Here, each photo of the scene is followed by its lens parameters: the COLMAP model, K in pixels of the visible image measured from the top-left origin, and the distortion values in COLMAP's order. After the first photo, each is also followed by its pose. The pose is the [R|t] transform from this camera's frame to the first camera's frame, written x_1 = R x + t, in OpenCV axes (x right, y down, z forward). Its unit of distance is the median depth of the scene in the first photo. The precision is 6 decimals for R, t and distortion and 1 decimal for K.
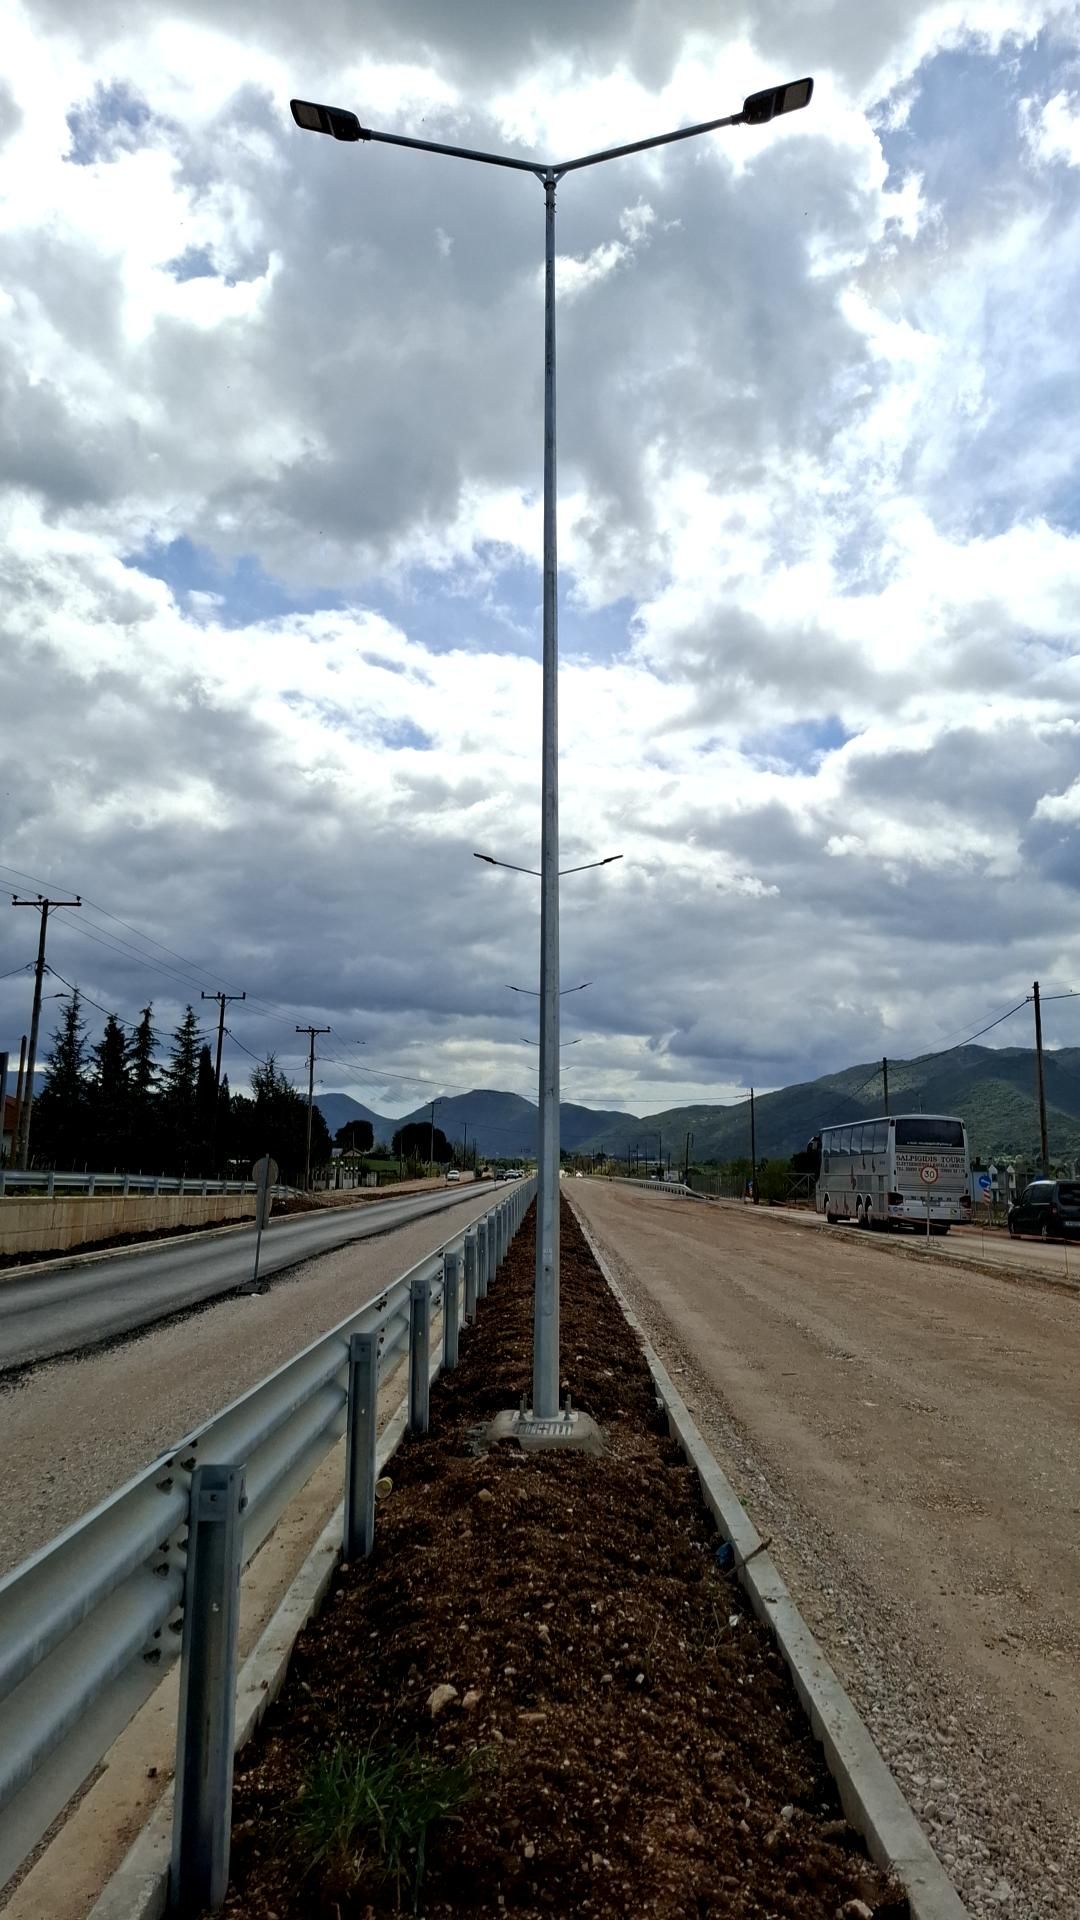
lens RADIAL K [[1396.2, 0, 540.0], [0, 1396.2, 960.0], [0, 0, 1]] dist [0.042977, -0.058402]
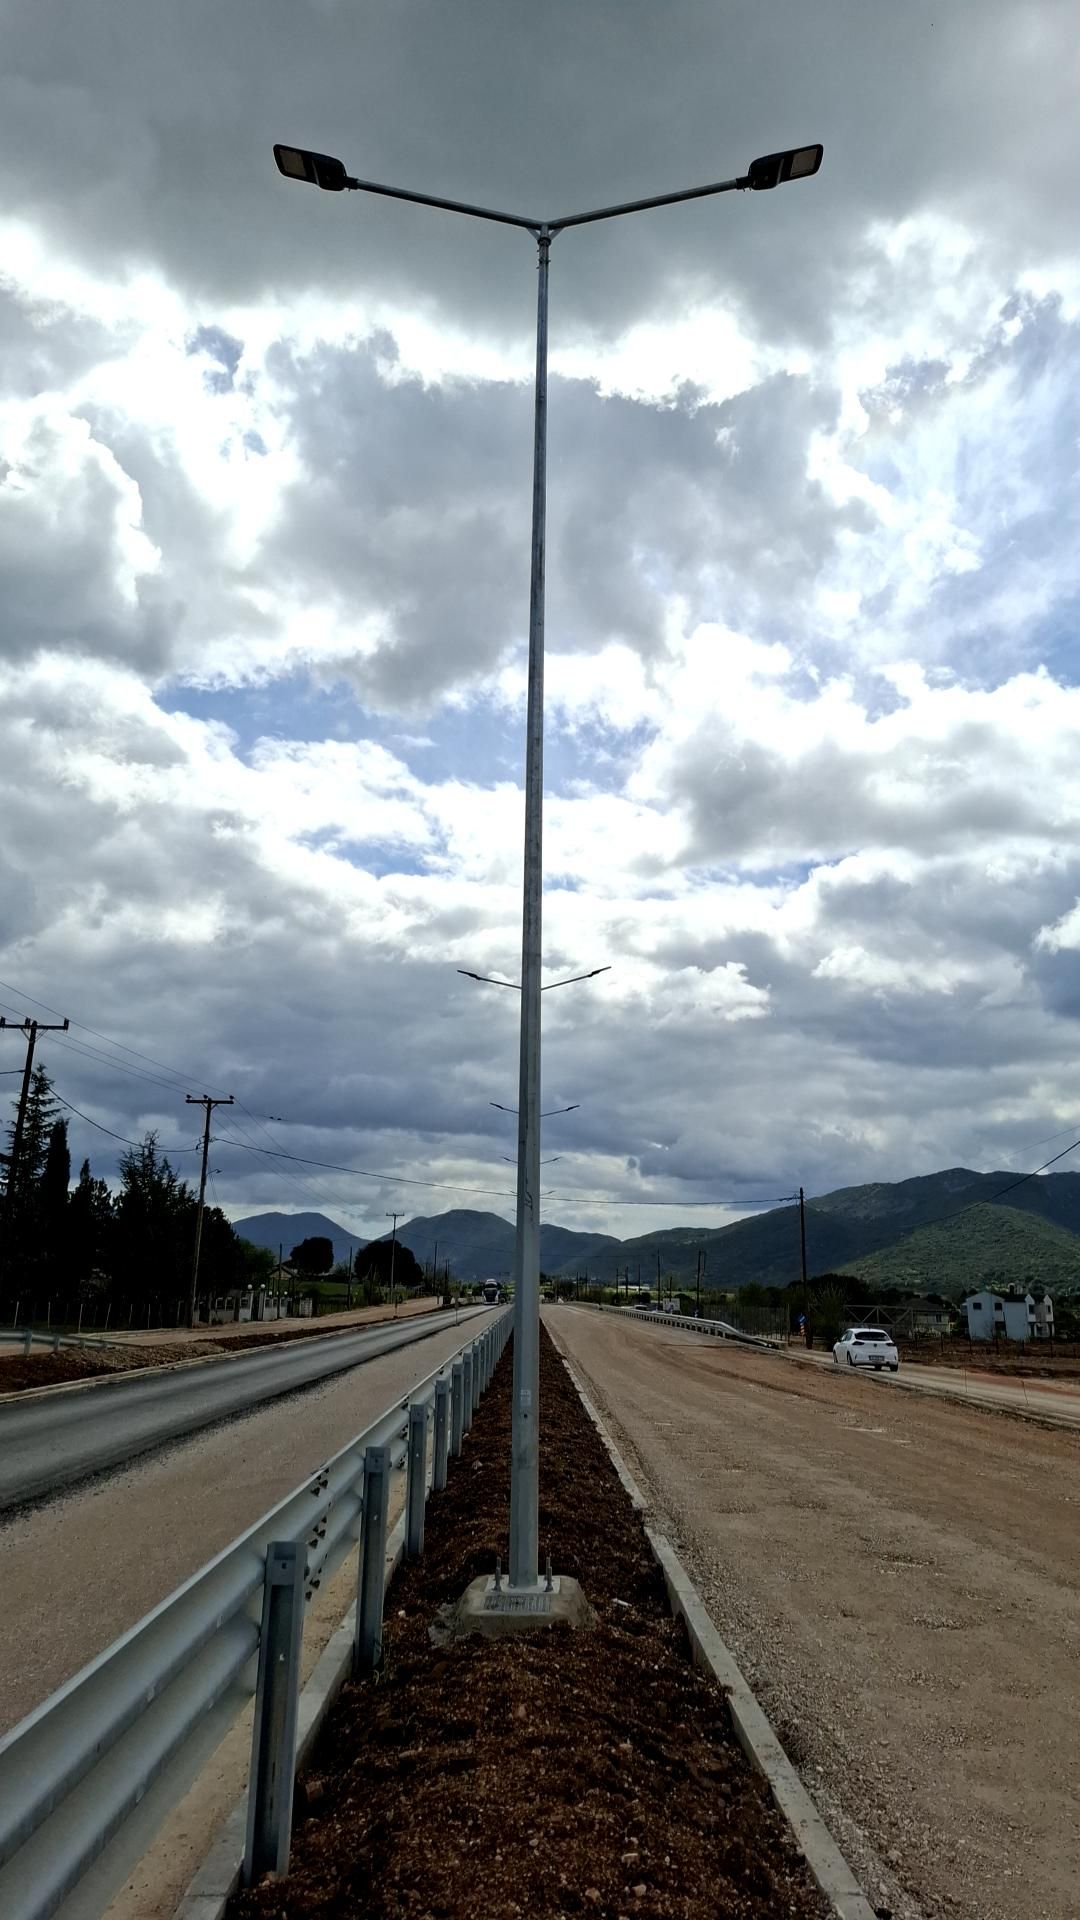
lens RADIAL K [[1251.4, 0, 504.1], [0, 1251.4, 960.0], [0, 0, 1]] dist [-0.000816, -0.000130]
pose [[0.999773, 0.013312, -0.016630, -0.000388], [-0.014905, 0.994910, -0.099654, 0.005975], [0.015219, 0.099880, 0.994883, 0.106744]]
